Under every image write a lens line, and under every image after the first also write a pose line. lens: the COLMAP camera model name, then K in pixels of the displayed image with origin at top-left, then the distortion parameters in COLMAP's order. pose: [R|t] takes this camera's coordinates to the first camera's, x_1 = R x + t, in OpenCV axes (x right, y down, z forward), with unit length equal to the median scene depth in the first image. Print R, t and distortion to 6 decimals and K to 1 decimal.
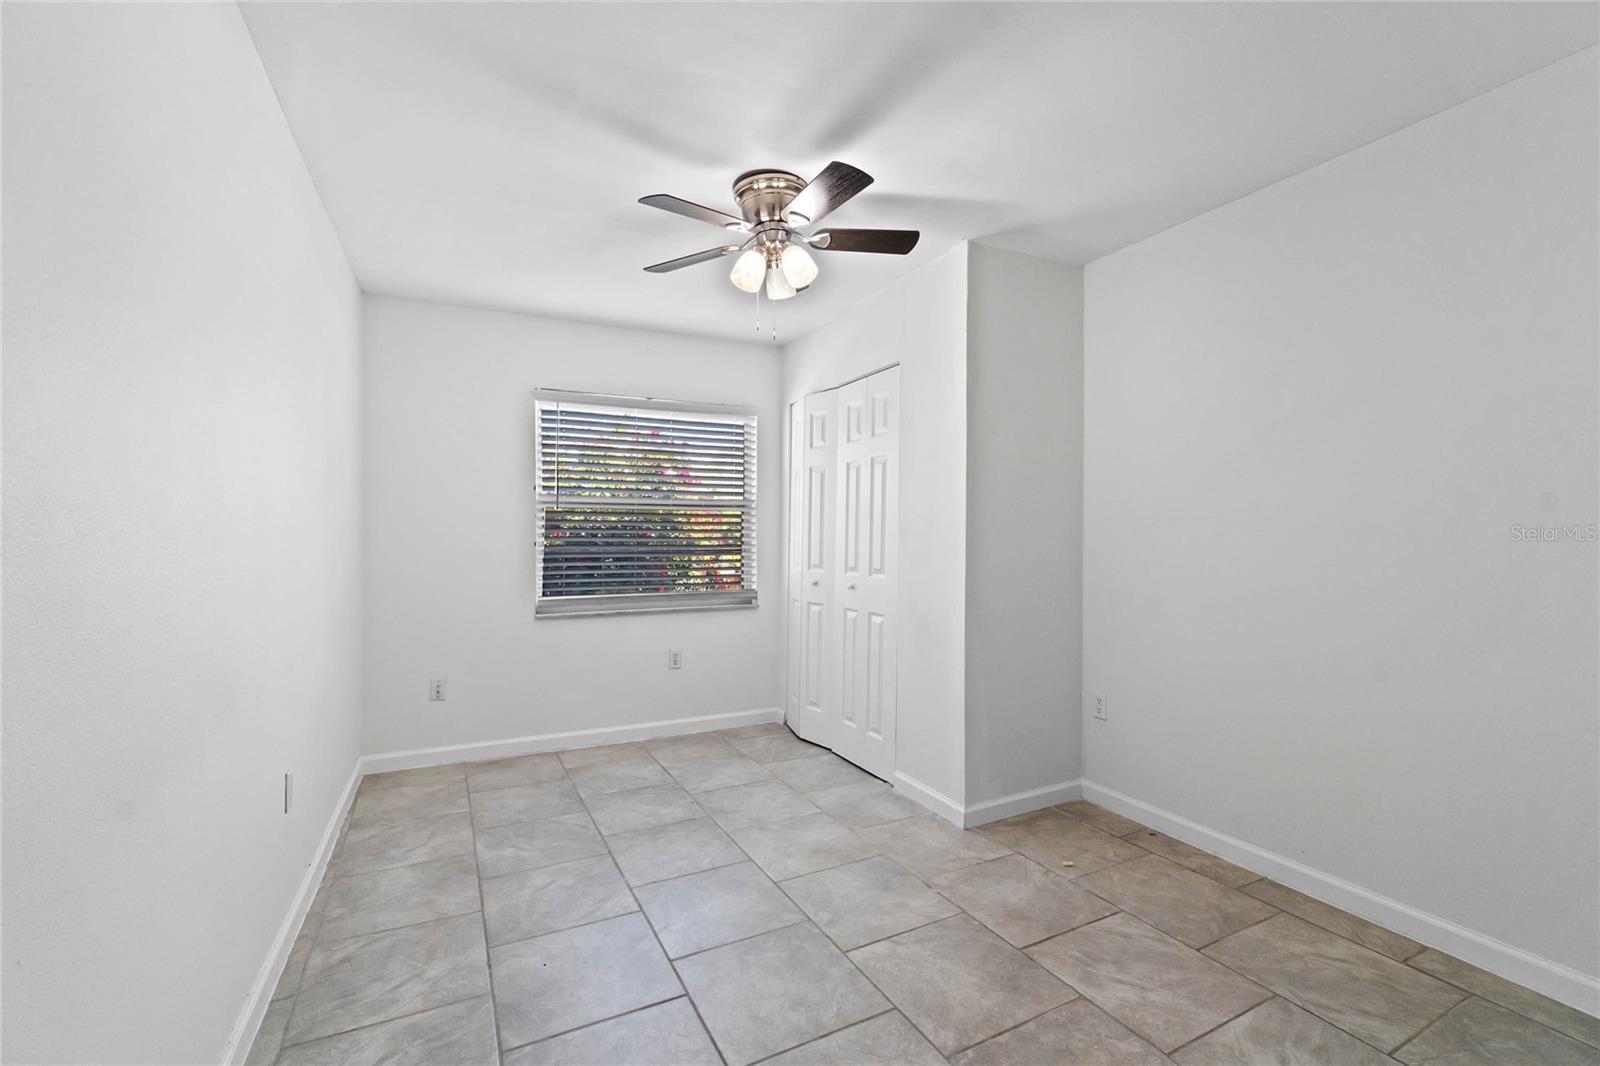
lens RADIAL K [[691.5, 0, 800.0], [0, 691.5, 533.0], [0, 0, 1]] dist [0.000673, 0.000374]
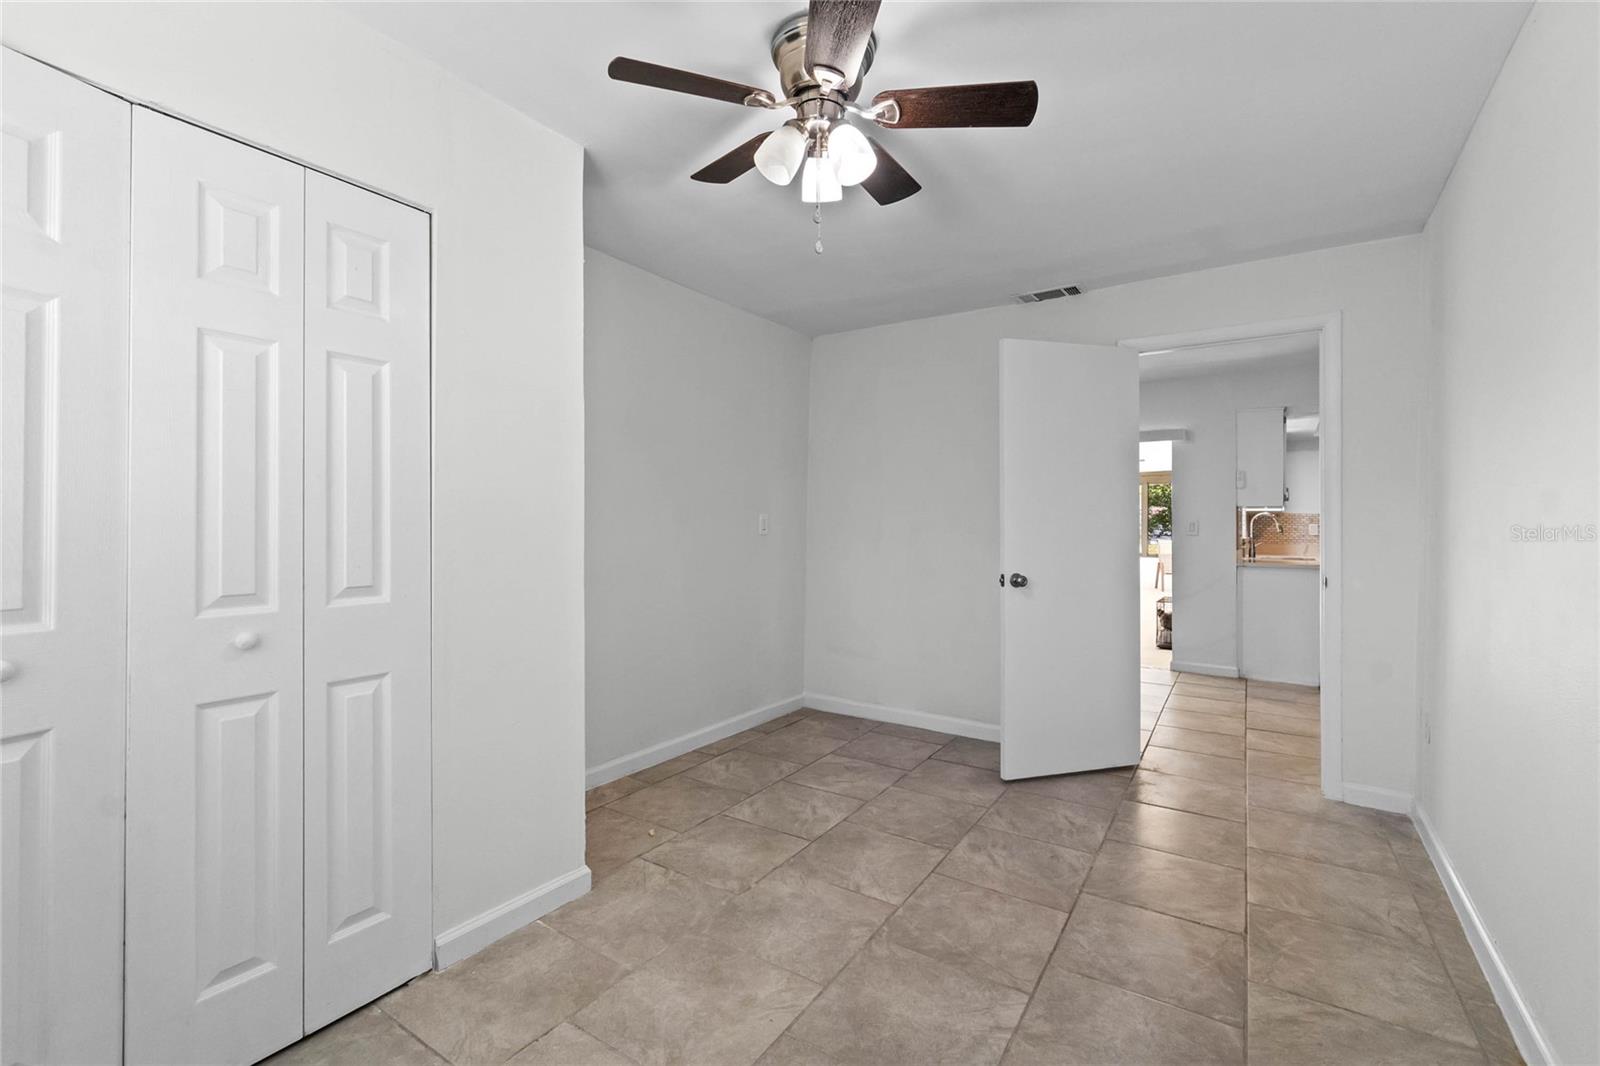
lens RADIAL K [[692.8, 0, 791.8], [0, 692.8, 526.2], [0, 0, 1]] dist [-0.001075, 0.000152]
pose [[-0.476379, -0.006828, 0.879213, -0.711837], [-0.007293, 0.999966, 0.003814, 0.005851], [-0.879210, -0.004596, -0.476413, 1.469422]]
